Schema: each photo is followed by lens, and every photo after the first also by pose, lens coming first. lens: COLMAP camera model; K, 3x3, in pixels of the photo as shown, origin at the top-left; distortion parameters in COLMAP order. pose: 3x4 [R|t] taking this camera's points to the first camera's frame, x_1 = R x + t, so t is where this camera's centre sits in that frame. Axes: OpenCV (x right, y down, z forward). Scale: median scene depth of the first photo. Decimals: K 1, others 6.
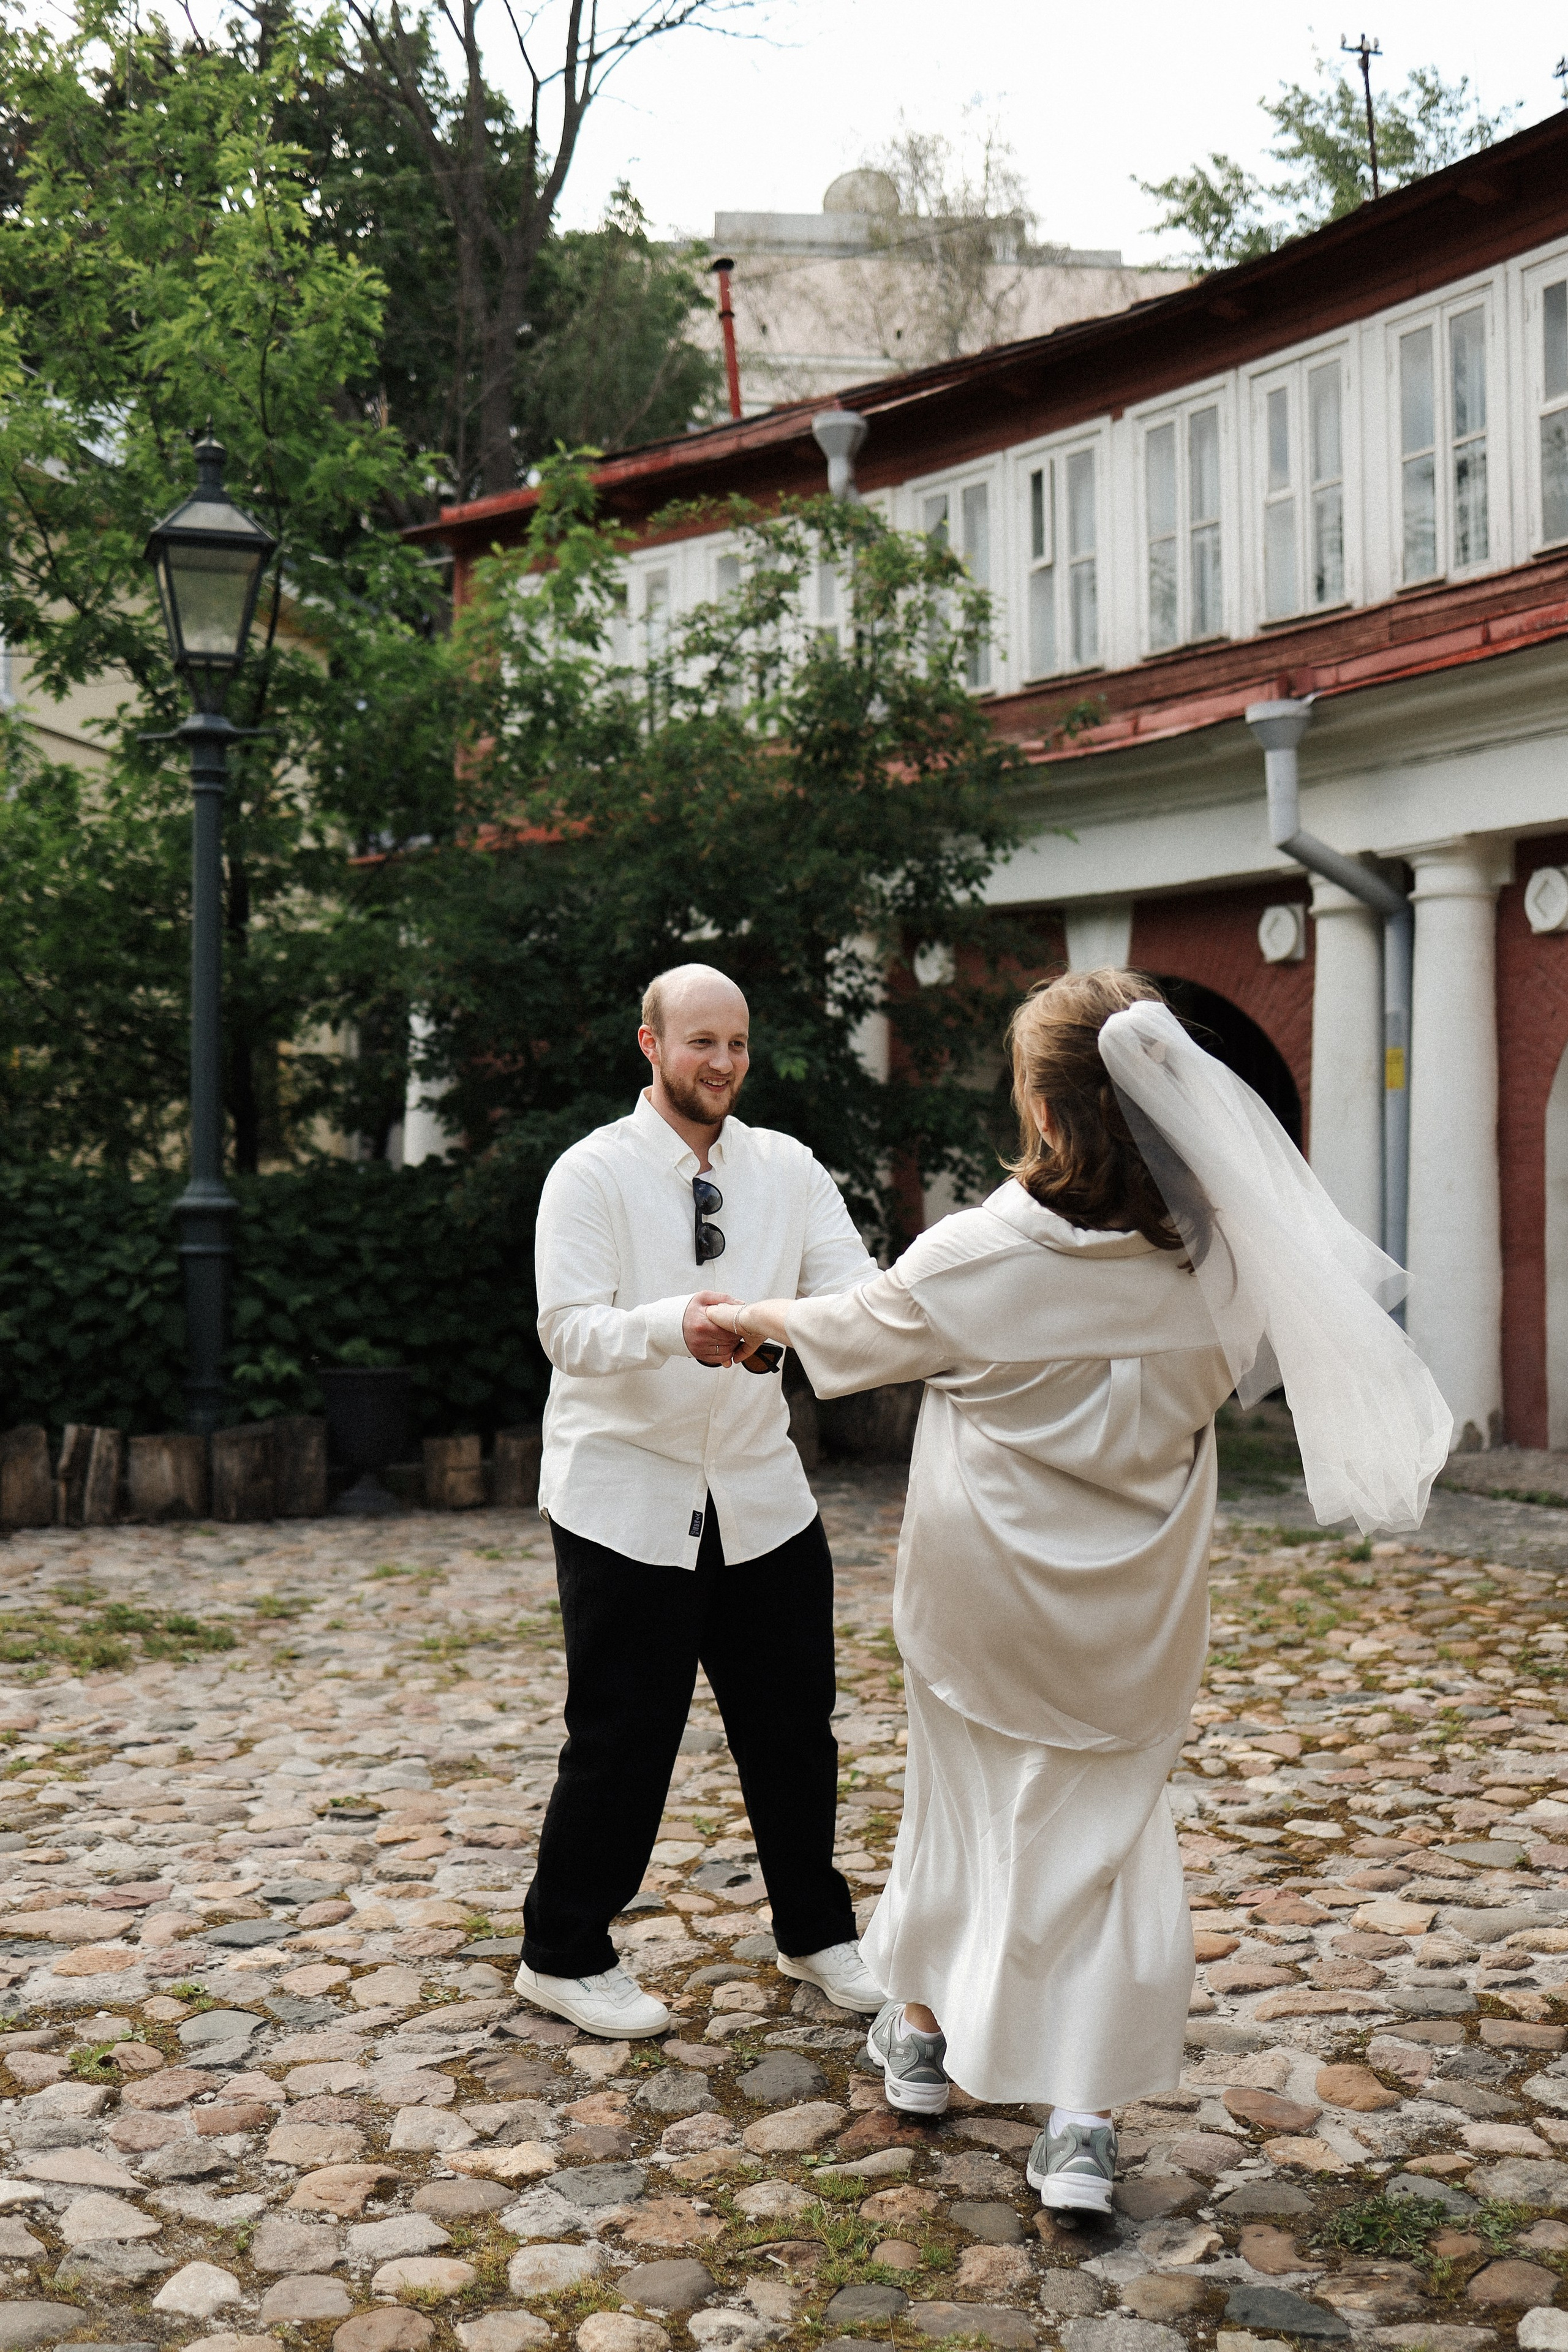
lens RADIAL K [[2508.2, 0, 784.0], [0, 2508.2, 1176.0], [0, 0, 1]] dist [-0.072837, -0.005680]
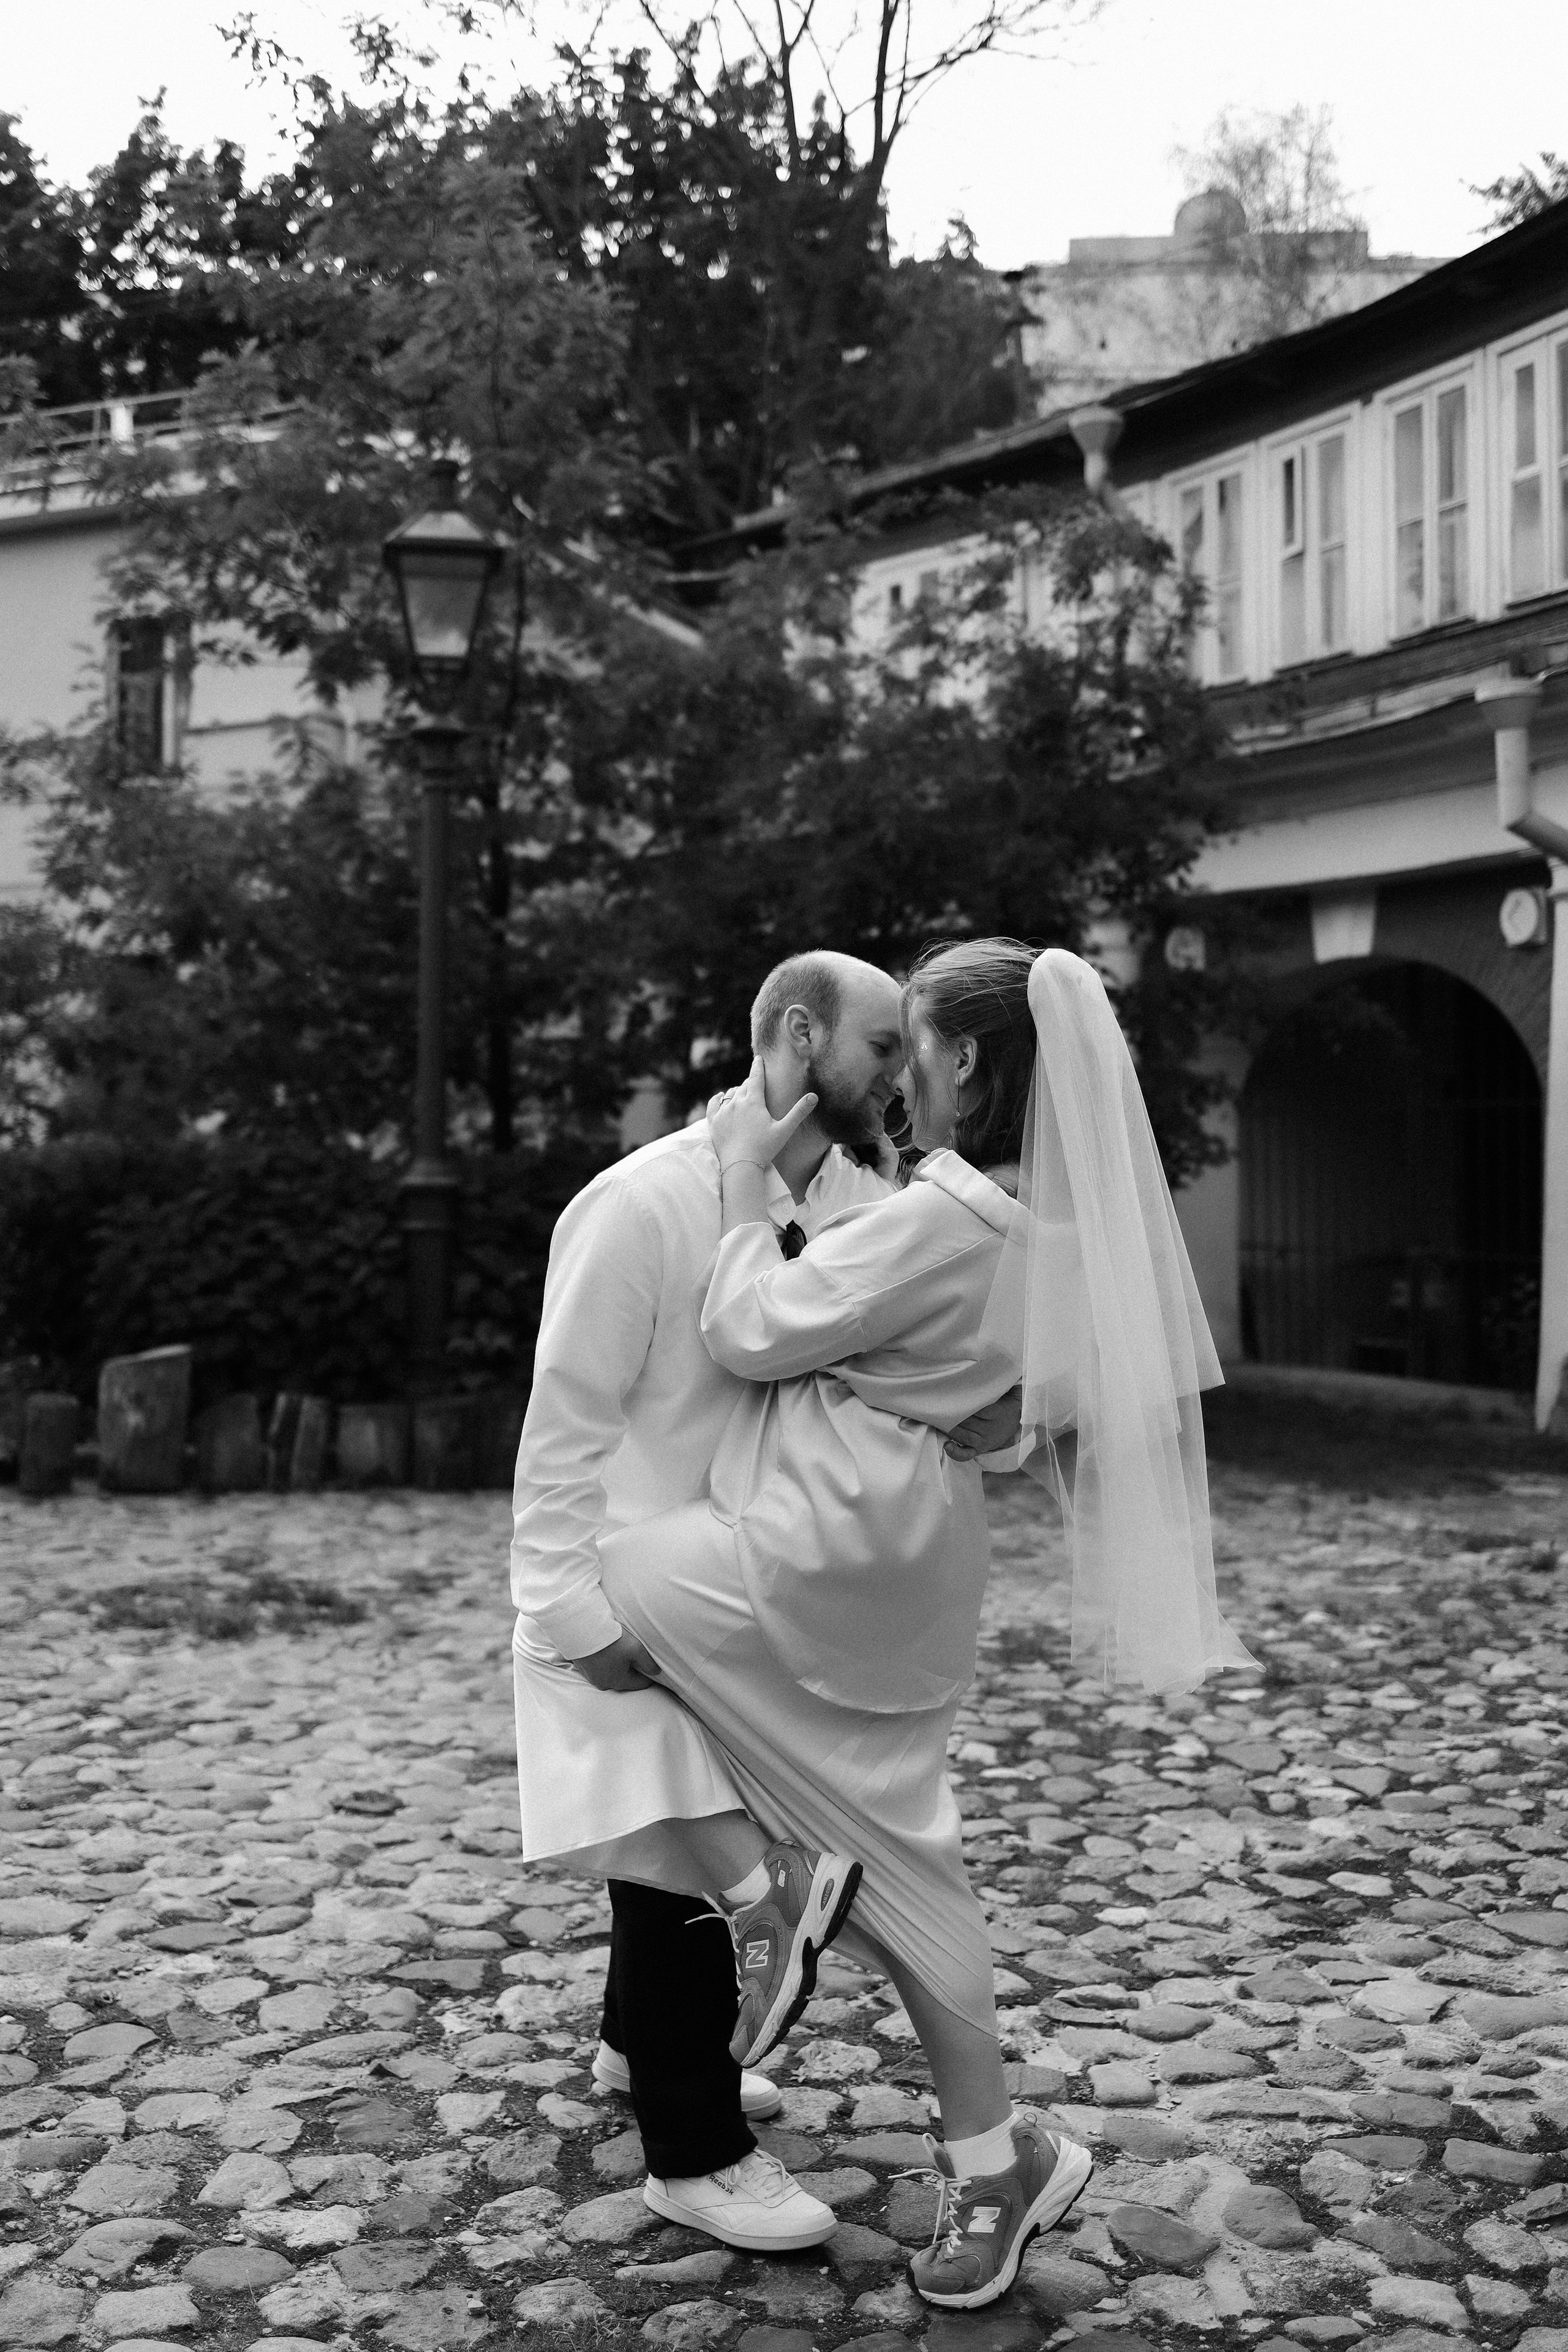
lens RADIAL K [[2368.3, 0, 724.9], [0, 2368.3, 1116.2], [0, 0, 1]] dist [-0.072533, 0.031860]
pose [[0.985316, 0.005684, -0.170643, 0.096688], [-0.008294, 0.999859, -0.014583, -0.005156], [0.170537, 0.015785, 0.985225, 0.077746]]
